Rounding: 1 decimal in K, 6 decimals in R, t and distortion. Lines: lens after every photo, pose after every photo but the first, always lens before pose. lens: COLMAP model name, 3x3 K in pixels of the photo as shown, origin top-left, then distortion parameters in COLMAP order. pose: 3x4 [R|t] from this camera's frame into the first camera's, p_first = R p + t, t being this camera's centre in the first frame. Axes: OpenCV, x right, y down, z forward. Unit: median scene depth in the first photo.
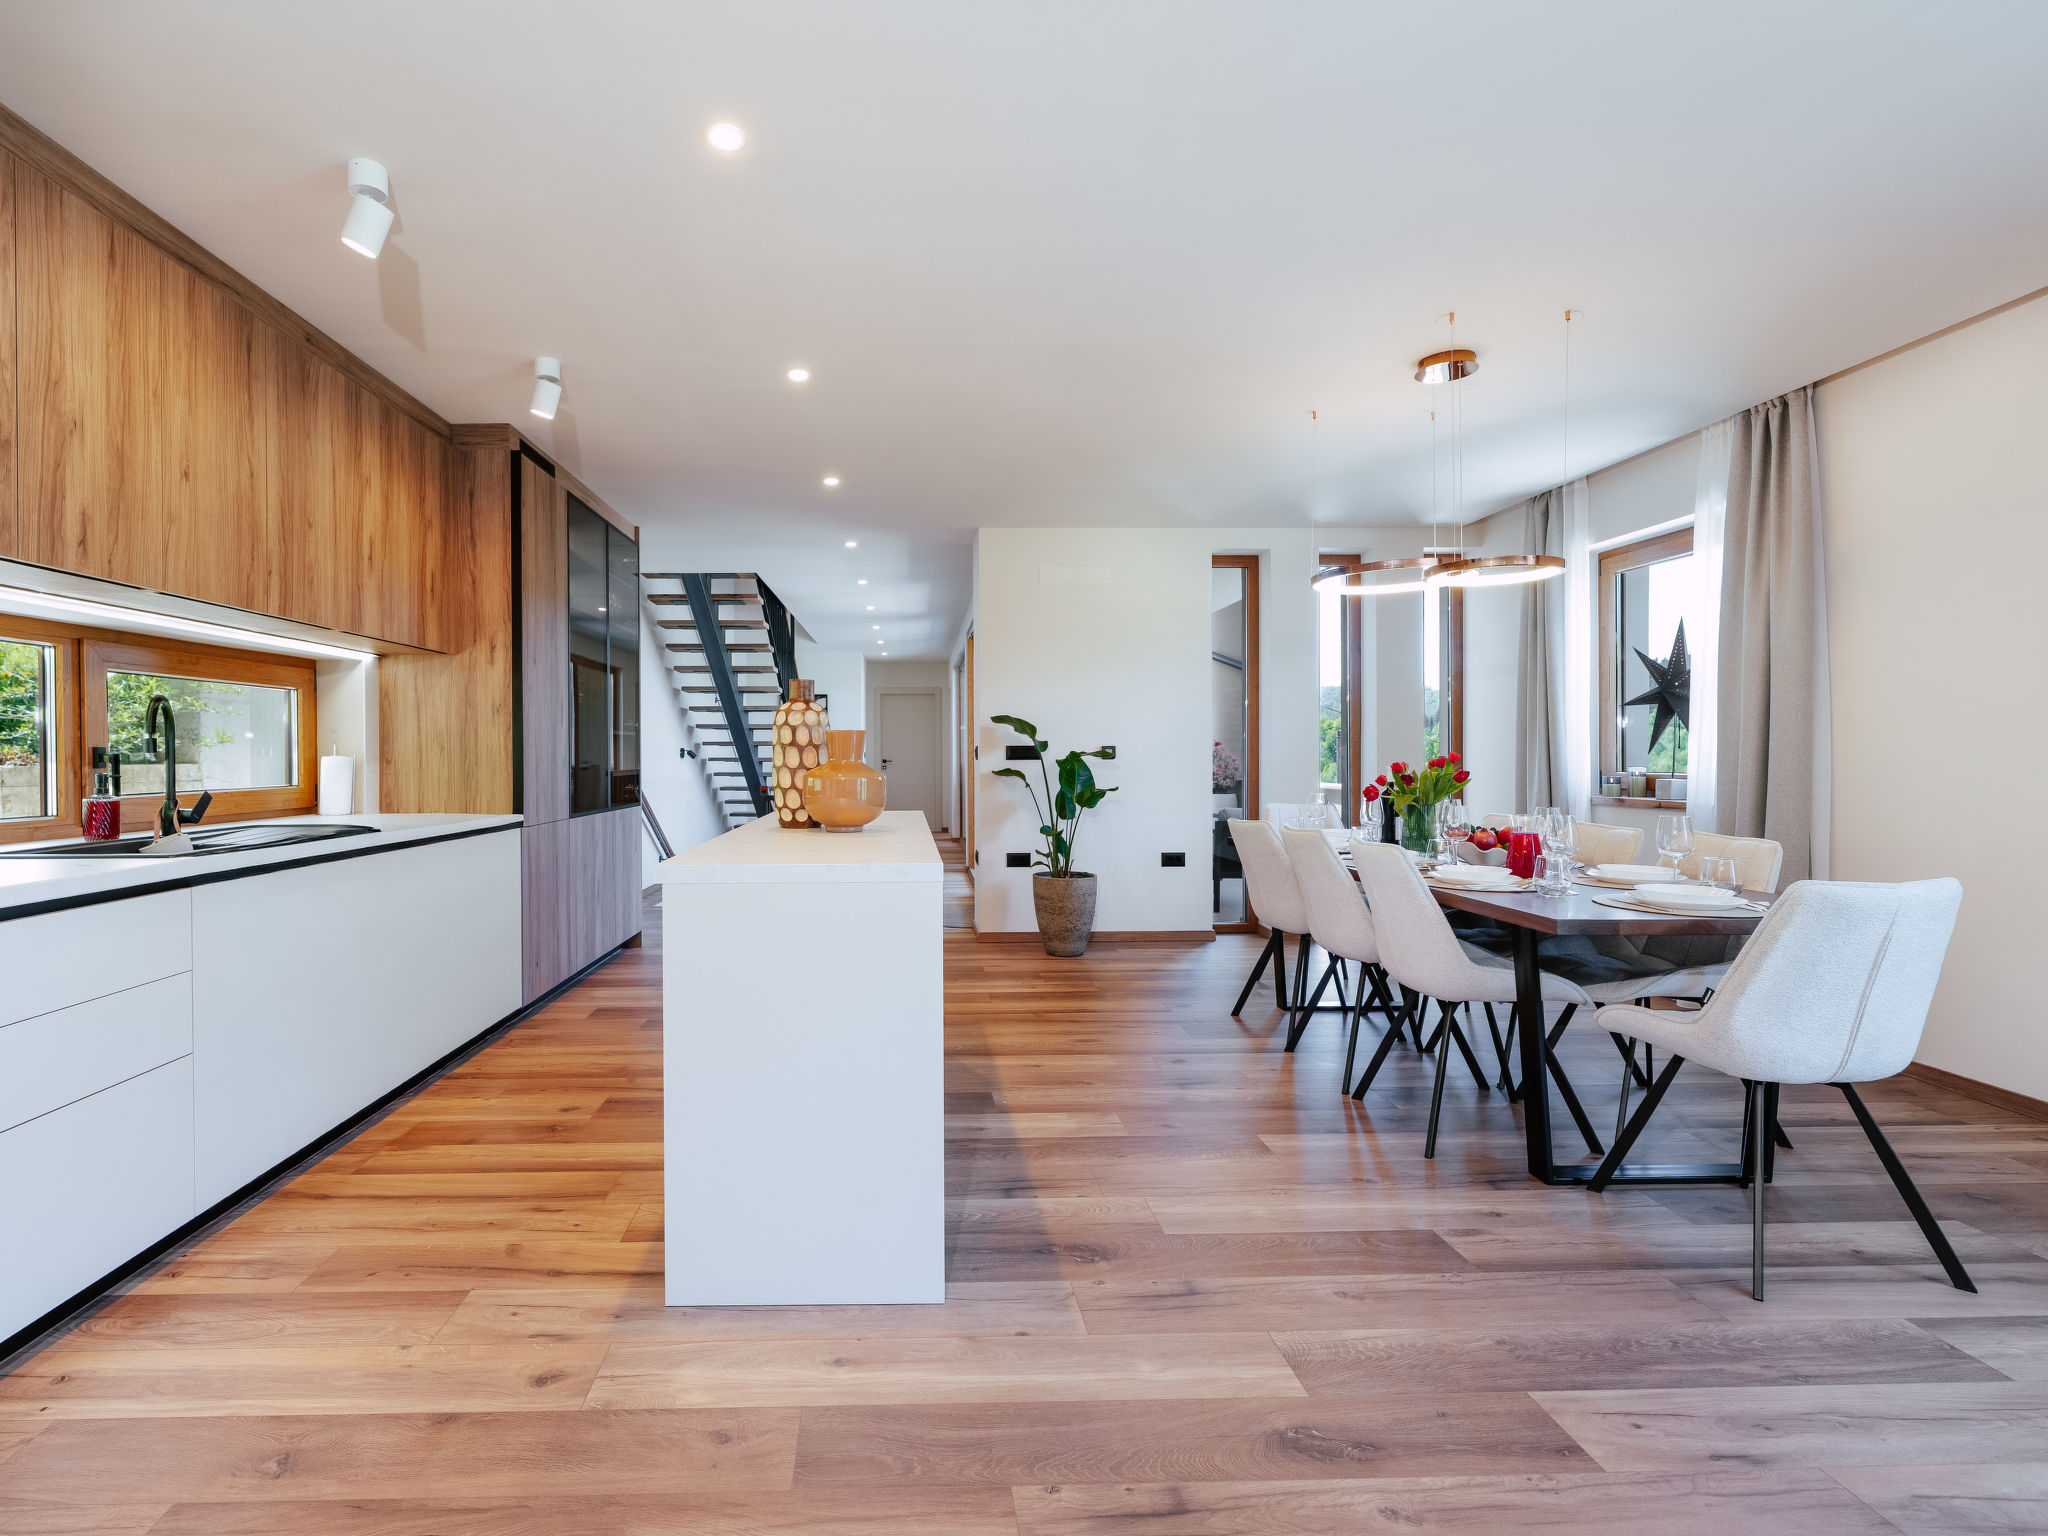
lens RADIAL K [[976.2, 0, 913.4], [0, 976.2, 759.5], [0, 0, 1]] dist [-0.001409, -0.000140]
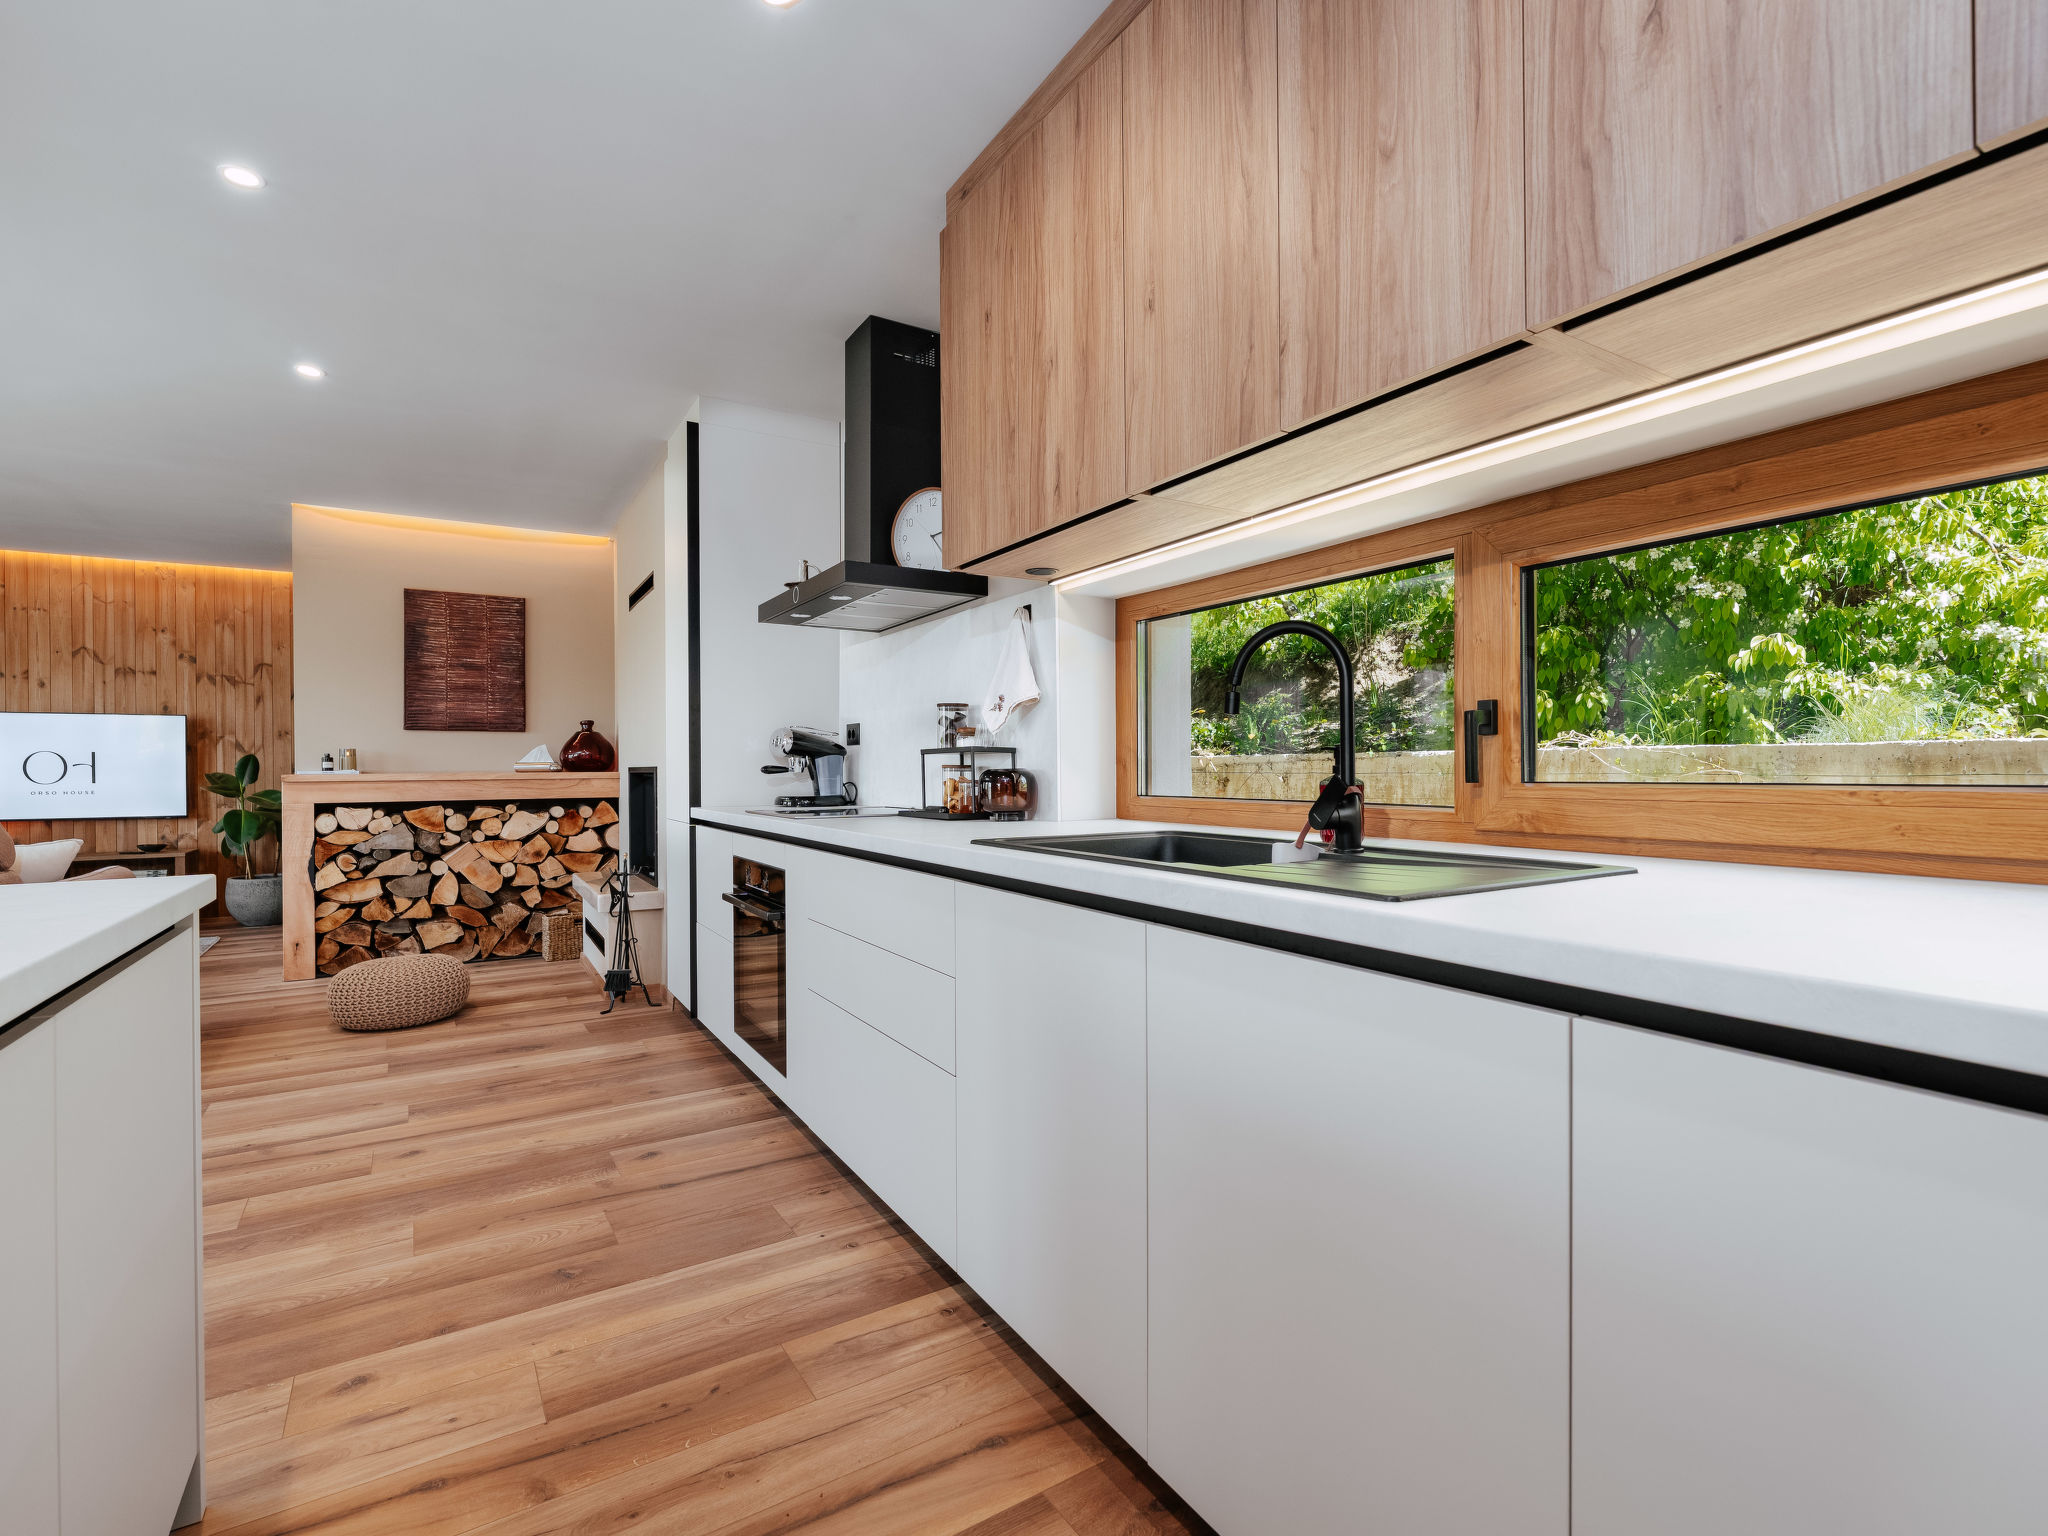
lens RADIAL K [[982.7, 0, 1072.0], [0, 982.7, 769.1], [0, 0, 1]] dist [-0.000917, 0.000184]
pose [[-0.842910, 0.011212, -0.537937, -0.239985], [0.007467, 0.999930, 0.009140, 0.018718], [0.538002, 0.003687, -0.842935, 1.141501]]
